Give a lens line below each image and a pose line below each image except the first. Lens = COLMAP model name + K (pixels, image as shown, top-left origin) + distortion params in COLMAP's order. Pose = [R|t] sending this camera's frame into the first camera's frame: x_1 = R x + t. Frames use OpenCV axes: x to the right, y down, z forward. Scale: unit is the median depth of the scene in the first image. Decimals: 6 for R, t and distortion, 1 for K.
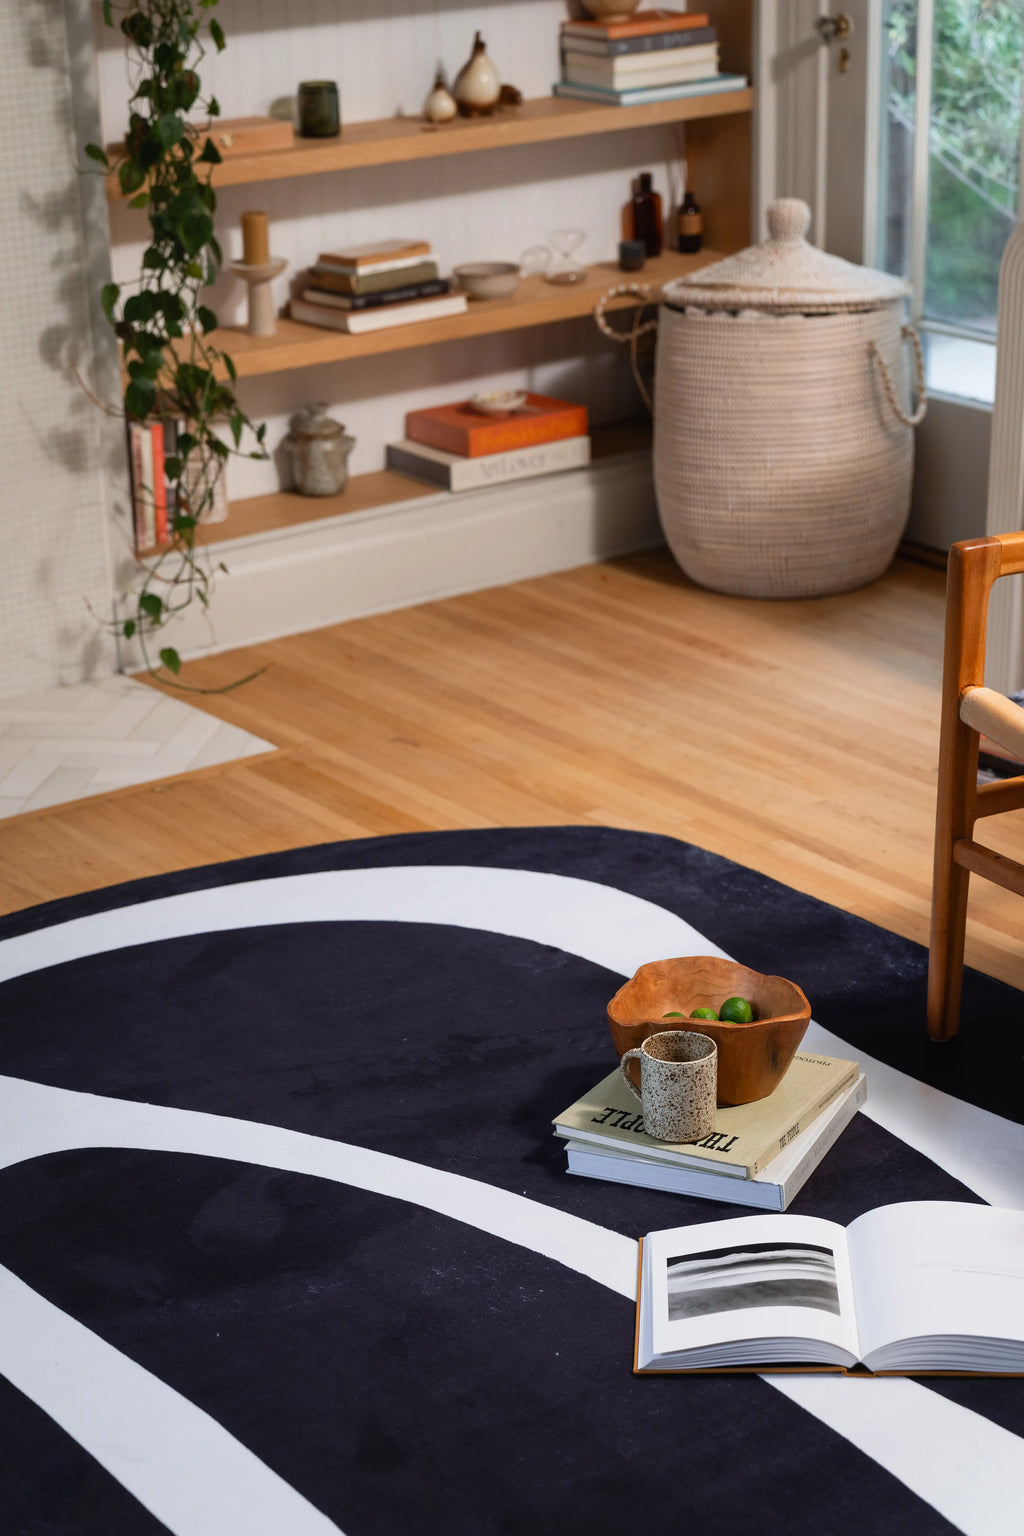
lens RADIAL K [[2882.1, 0, 550.2], [0, 2882.1, 803.2], [0, 0, 1]] dist [-0.007828, 0.040970]
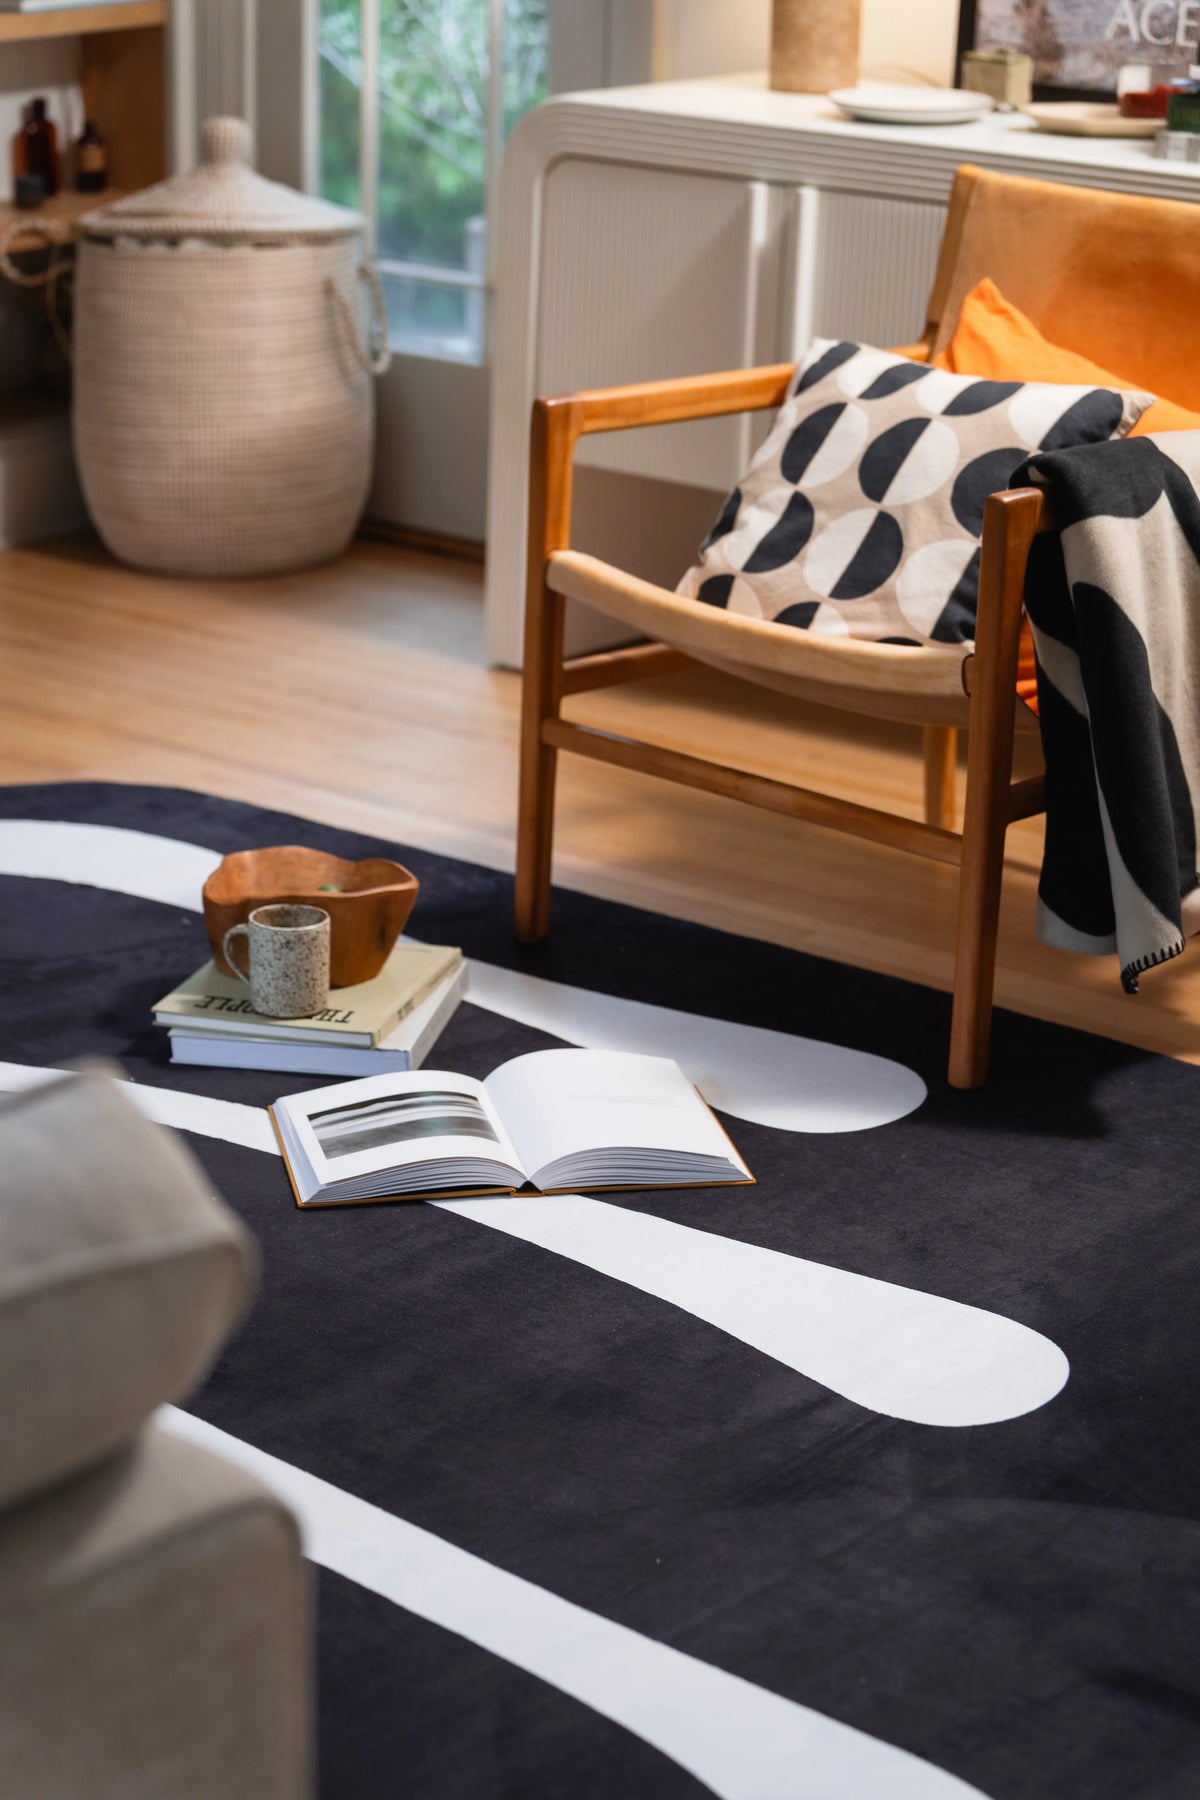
lens RADIAL K [[3942.7, 0, 569.3], [0, 3942.7, 970.5], [0, 0, 1]] dist [-0.009210, 0.009840]
pose [[0.970919, -0.037337, 0.236478, -0.134551], [0.047039, 0.998261, -0.035519, 0.118985], [-0.234741, 0.045610, 0.970987, -0.214262]]
